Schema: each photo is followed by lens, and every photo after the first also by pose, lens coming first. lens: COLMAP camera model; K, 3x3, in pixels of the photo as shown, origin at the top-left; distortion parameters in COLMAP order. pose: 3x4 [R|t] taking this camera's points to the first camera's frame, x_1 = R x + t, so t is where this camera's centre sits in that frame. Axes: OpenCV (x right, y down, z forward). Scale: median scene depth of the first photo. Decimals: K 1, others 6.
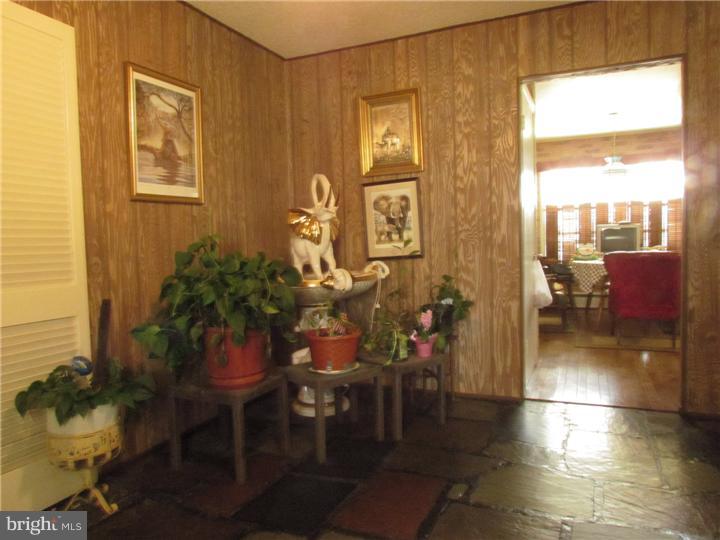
lens RADIAL K [[512.4, 0, 360.0], [0, 512.4, 270.0], [0, 0, 1]] dist [-0.010206, -0.006645]
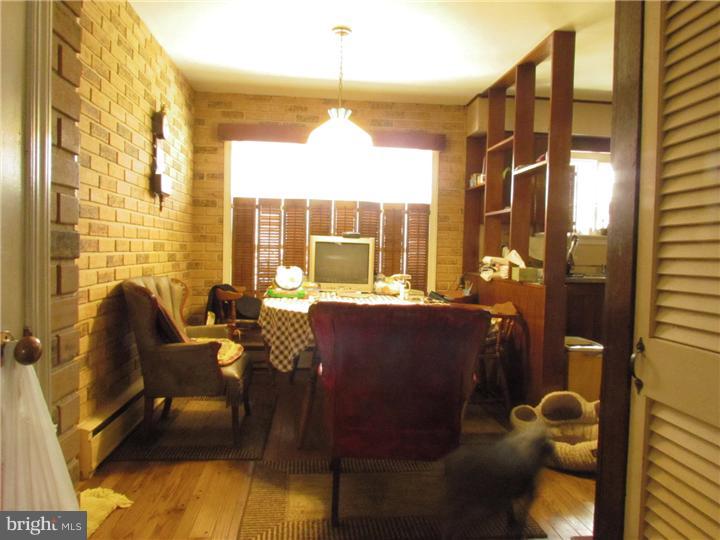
lens RADIAL K [[512.4, 0, 360.0], [0, 512.4, 270.0], [0, 0, 1]] dist [-0.010206, -0.006645]
pose [[0.872636, 0.036832, 0.486980, 0.219914], [-0.029545, 0.999307, -0.022637, -0.035159], [-0.487476, 0.005366, 0.873120, 0.439602]]
